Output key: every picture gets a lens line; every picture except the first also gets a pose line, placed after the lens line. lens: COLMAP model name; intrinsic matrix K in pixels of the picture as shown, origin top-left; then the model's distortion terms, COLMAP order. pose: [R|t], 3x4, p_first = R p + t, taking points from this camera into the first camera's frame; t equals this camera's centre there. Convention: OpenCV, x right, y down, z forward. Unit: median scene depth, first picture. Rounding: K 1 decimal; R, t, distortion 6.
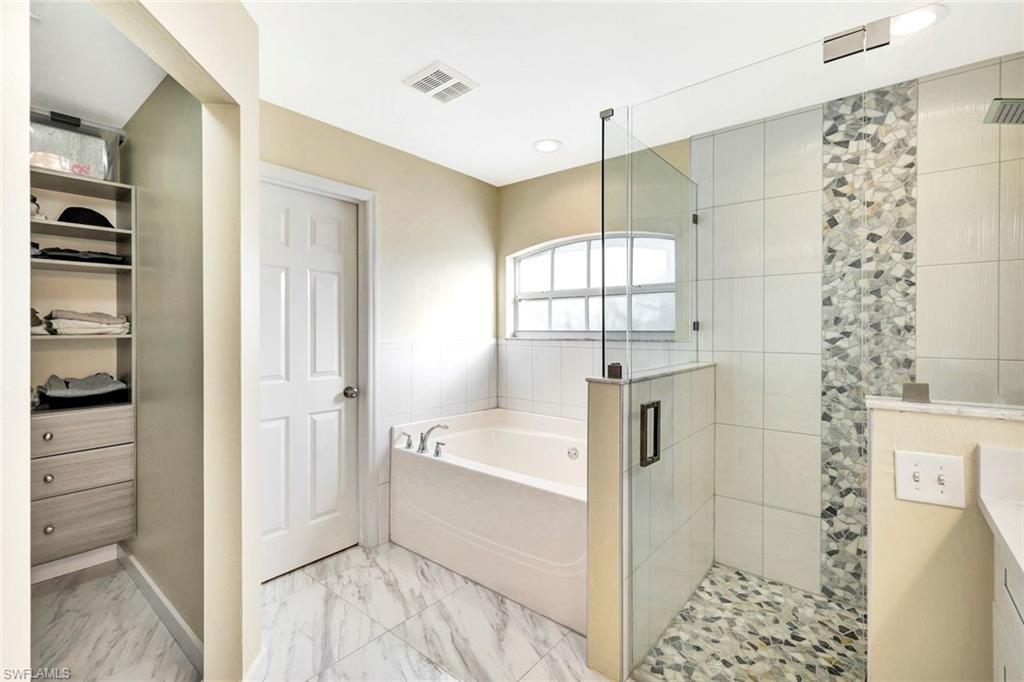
lens RADIAL K [[453.1, 0, 511.7], [0, 453.1, 331.6], [0, 0, 1]] dist [-0.001396, 0.000621]
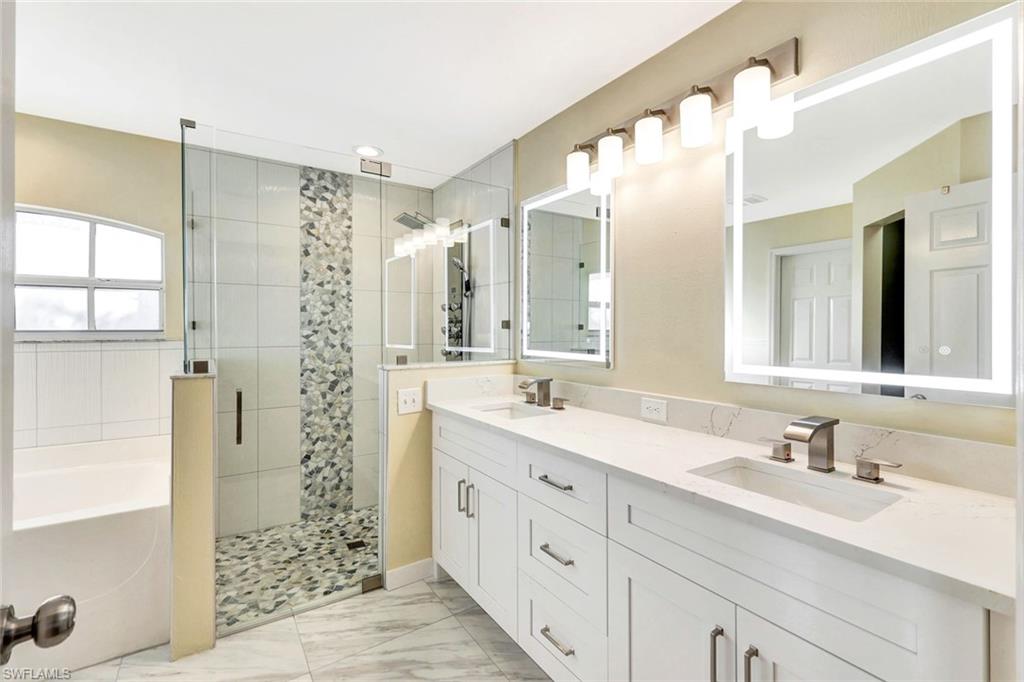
lens RADIAL K [[453.1, 0, 510.8], [0, 453.1, 335.1], [0, 0, 1]] dist [-0.001396, 0.000621]
pose [[0.288296, -0.012597, 0.957458, -0.466781], [0.005981, 0.999918, 0.011354, 0.003082], [-0.957523, 0.002453, 0.288348, -0.015599]]
